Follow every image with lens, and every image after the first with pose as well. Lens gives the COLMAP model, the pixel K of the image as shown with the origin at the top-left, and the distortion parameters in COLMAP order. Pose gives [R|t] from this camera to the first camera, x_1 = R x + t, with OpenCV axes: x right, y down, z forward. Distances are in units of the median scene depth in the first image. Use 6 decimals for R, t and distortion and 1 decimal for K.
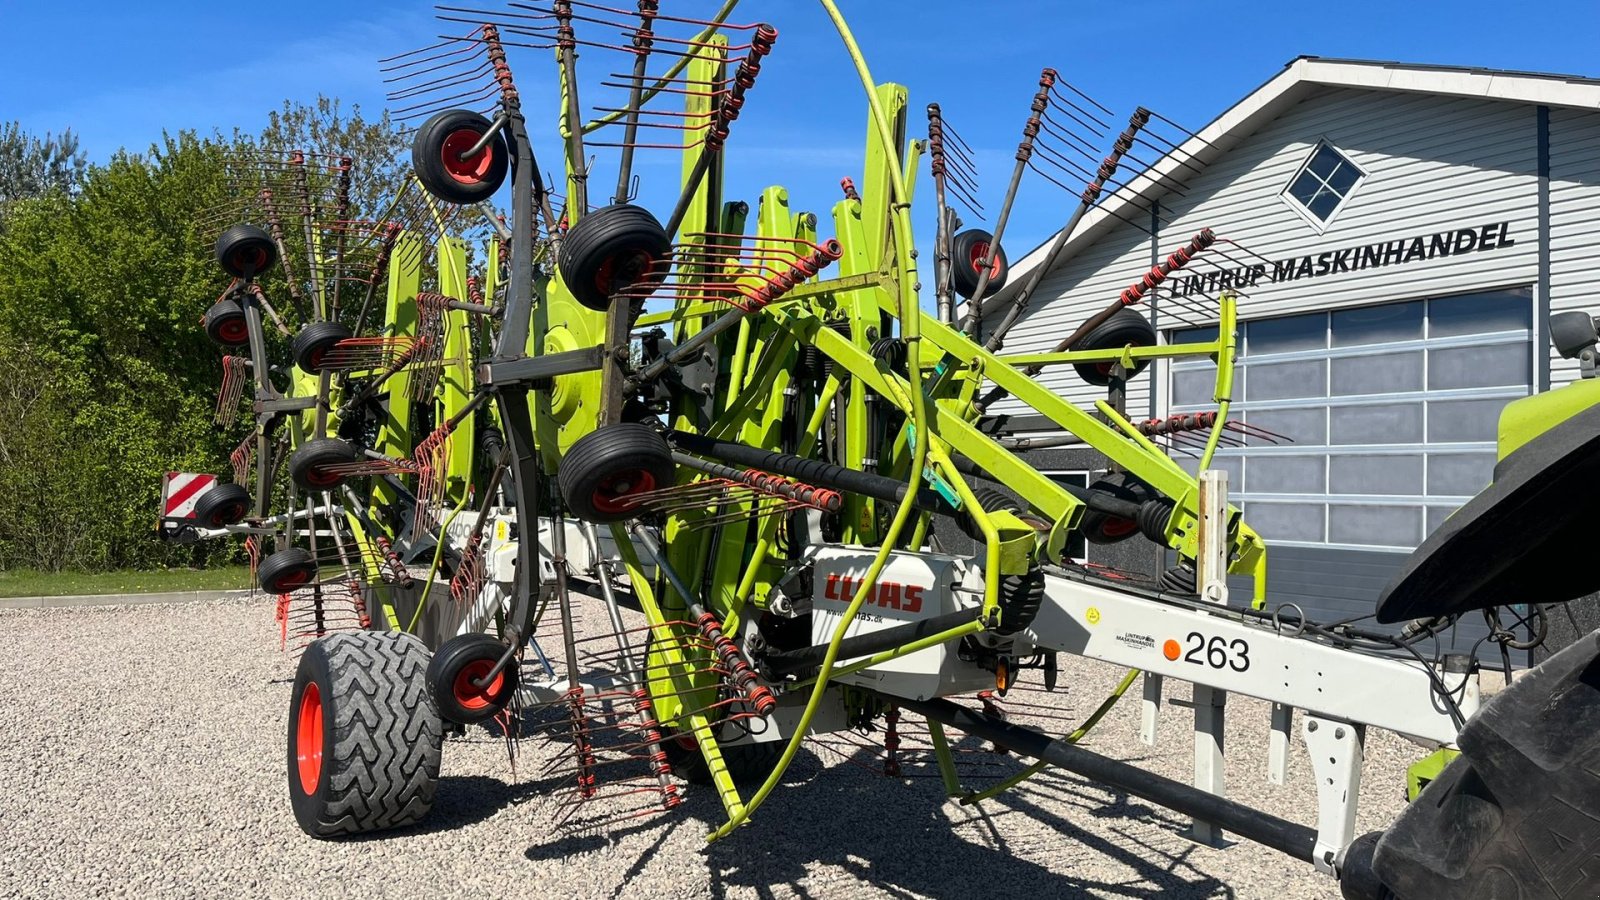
lens RADIAL K [[1207.7, 0, 787.2], [0, 1207.7, 452.6], [0, 0, 1]] dist [0.069467, -0.087384]
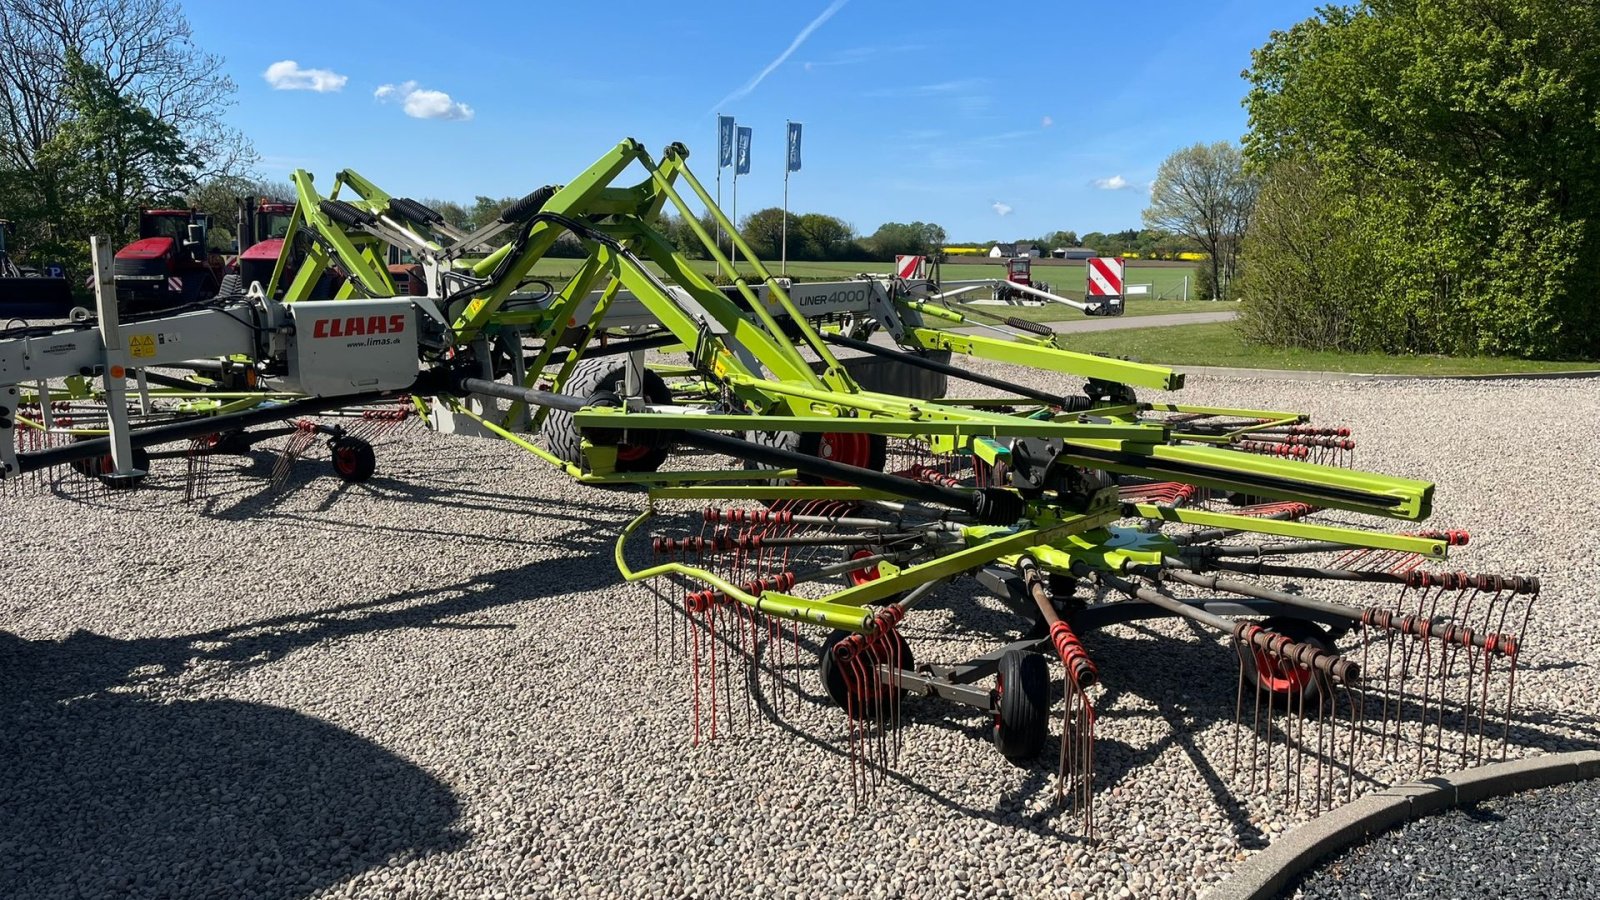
lens RADIAL K [[1207.7, 0, 812.2], [0, 1207.7, 449.7], [0, 0, 1]] dist [0.069467, -0.087384]
pose [[0.268614, 0.120257, -0.955712, 0.542958], [0.035959, 0.990233, 0.134707, 0.028375], [0.962576, -0.070551, 0.261666, 0.378539]]
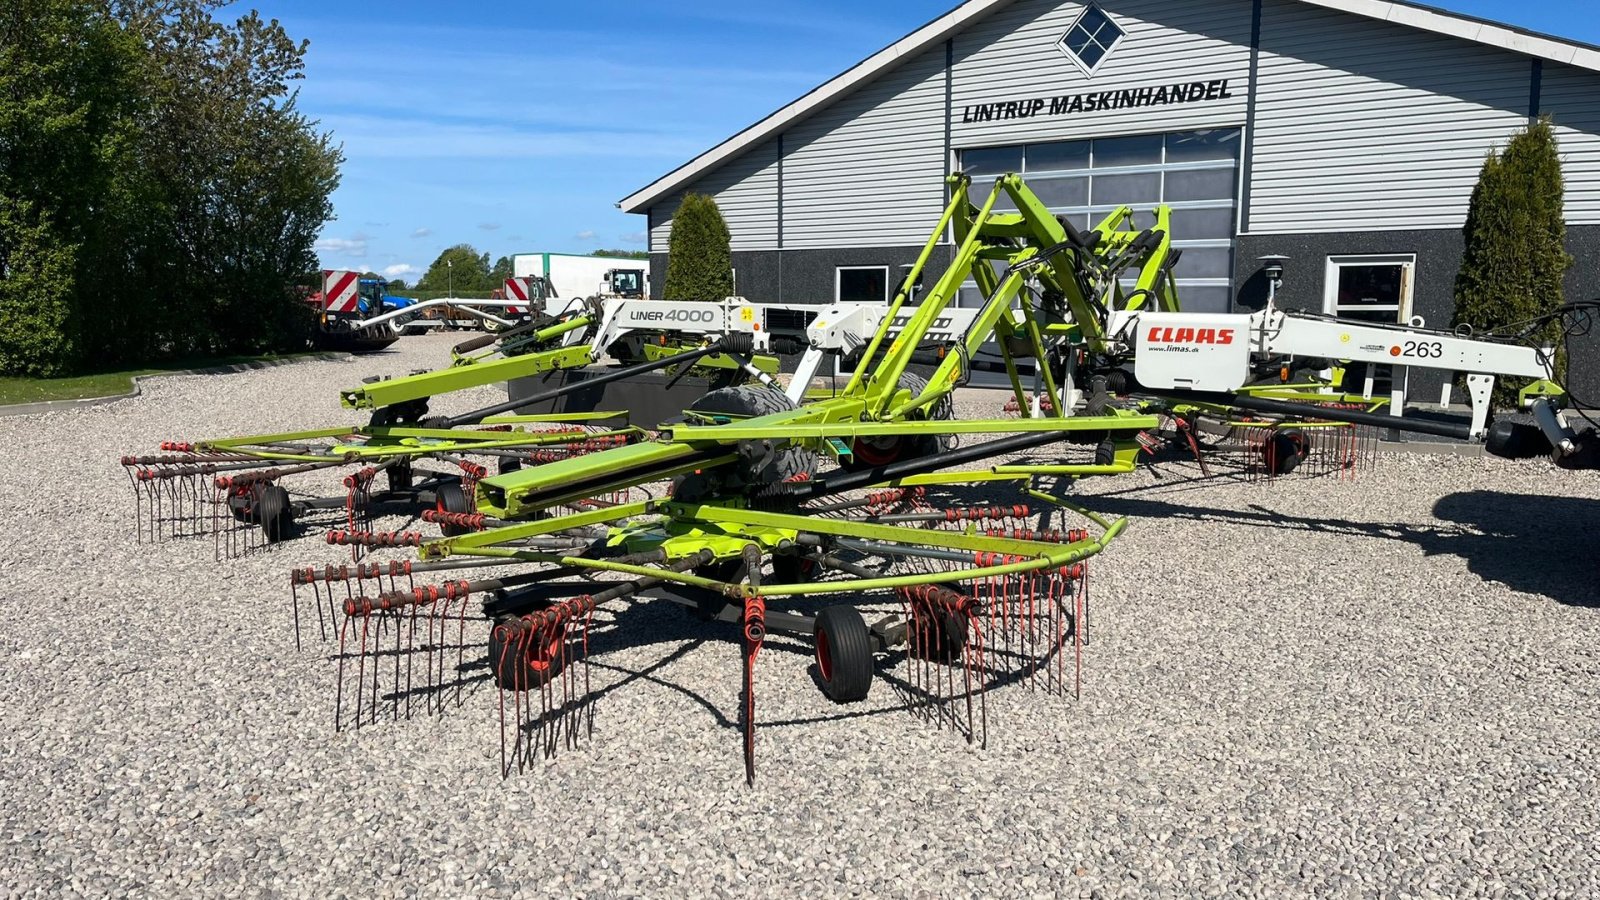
lens RADIAL K [[1207.7, 0, 806.7], [0, 1207.7, 453.7], [0, 0, 1]] dist [0.069467, -0.087384]
pose [[0.926916, -0.070933, 0.368504, -0.376590], [0.007904, 0.985446, 0.169806, -0.007175], [-0.375185, -0.154483, 0.913986, -0.150097]]
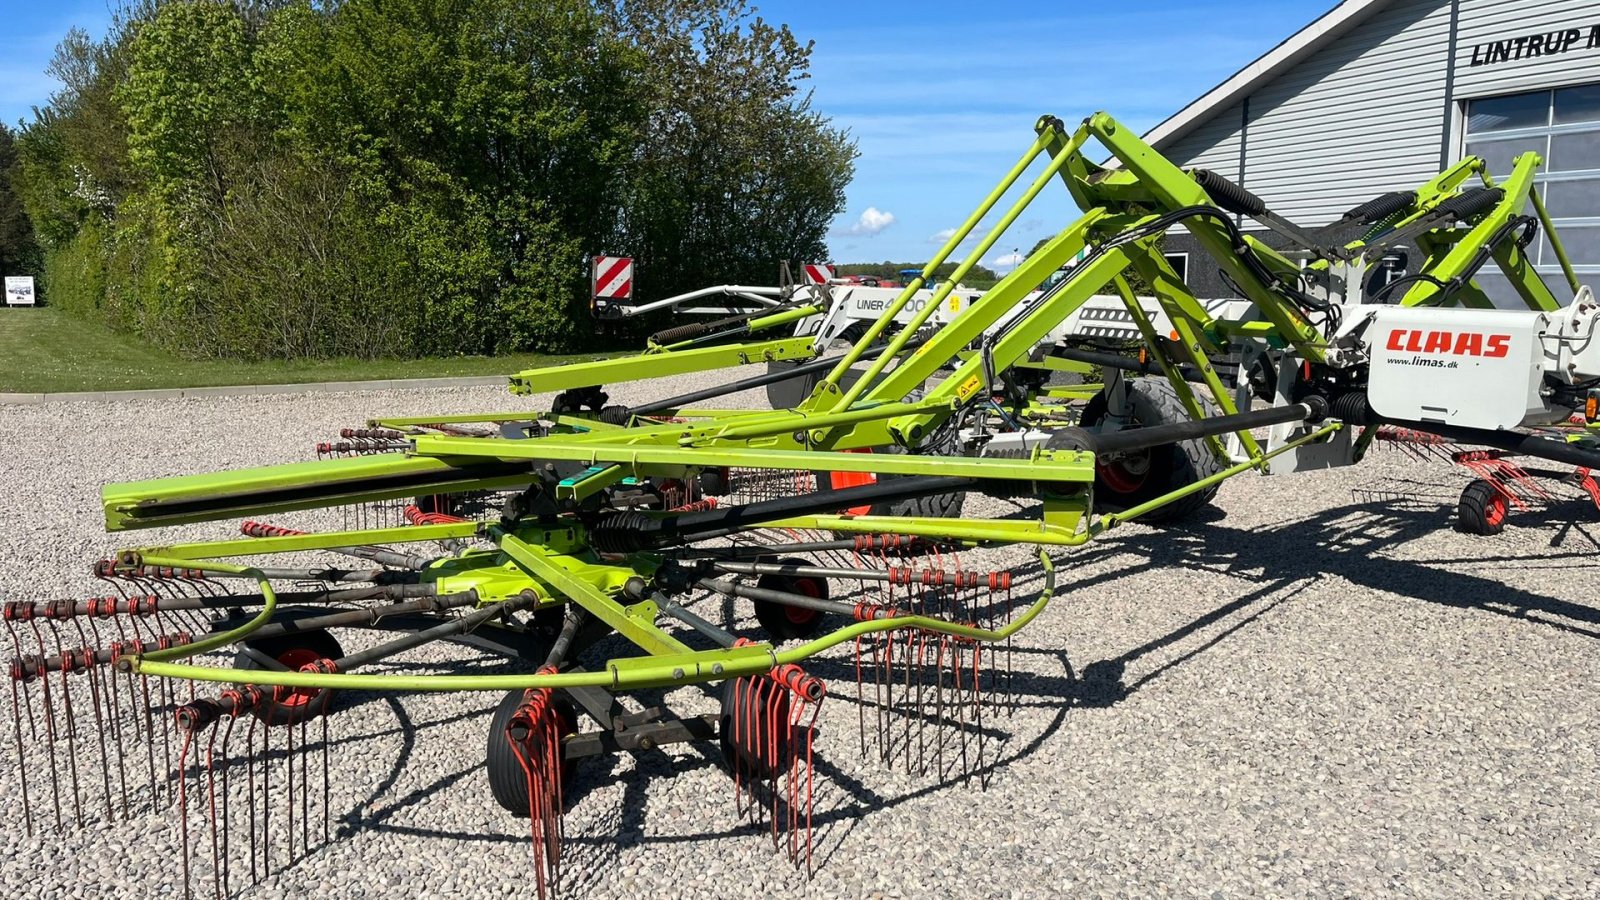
lens RADIAL K [[1207.7, 0, 807.9], [0, 1207.7, 446.3], [0, 0, 1]] dist [0.069467, -0.087384]
pose [[0.995300, -0.004487, -0.096741, -0.146437], [0.020498, 0.986054, 0.165156, 0.001540], [0.094651, -0.166363, 0.981511, -0.084077]]
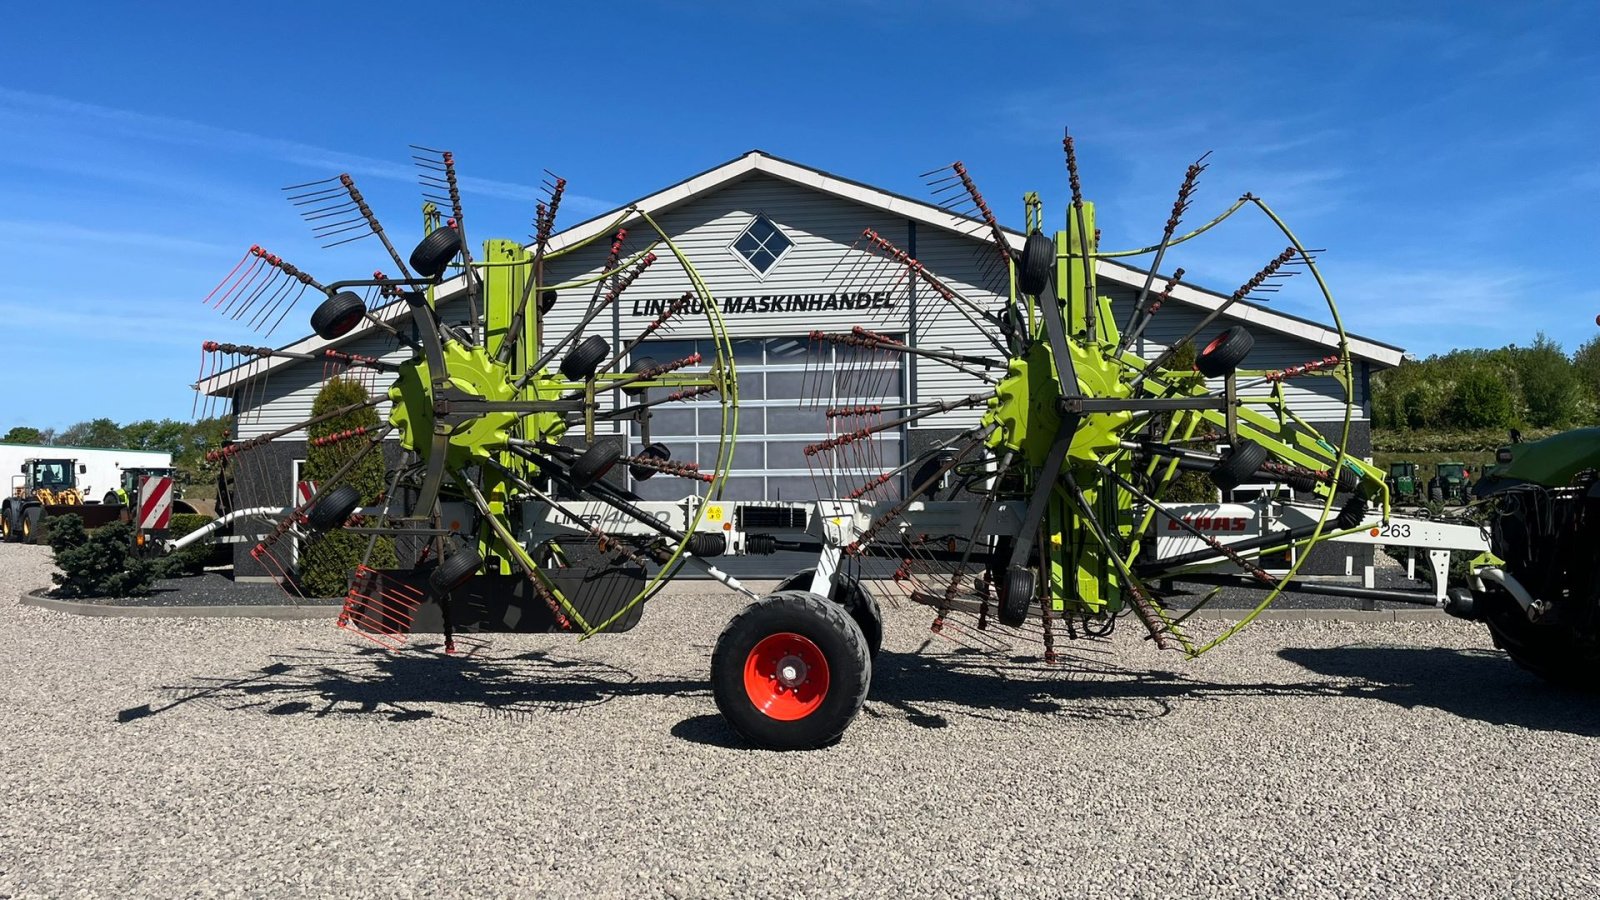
lens RADIAL K [[1207.7, 0, 803.2], [0, 1207.7, 453.9], [0, 0, 1]] dist [0.069467, -0.087384]
pose [[0.651130, -0.015055, 0.758817, -0.614353], [0.000435, 0.999810, 0.019463, -0.011614], [-0.758966, -0.012343, 0.651013, 0.075320]]
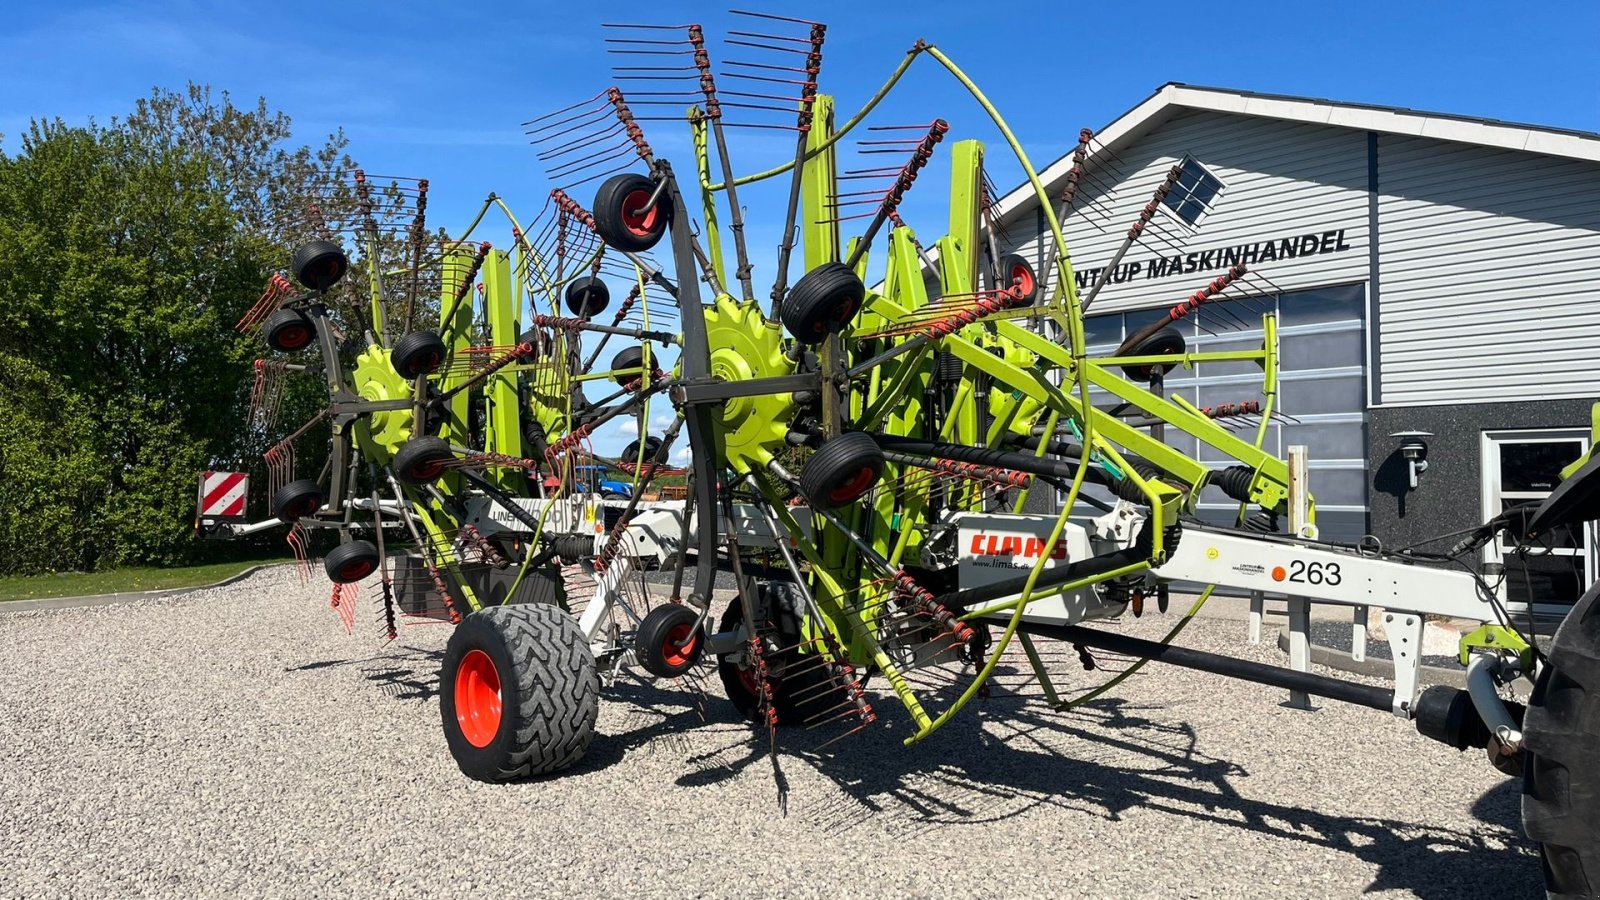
lens RADIAL K [[1207.7, 0, 809.2], [0, 1207.7, 438.6], [0, 0, 1]] dist [0.069467, -0.087384]
pose [[0.985522, -0.025687, 0.167592, -0.123235], [0.024918, 0.999667, 0.006692, -0.004957], [-0.167708, -0.002419, 0.985834, -0.082697]]
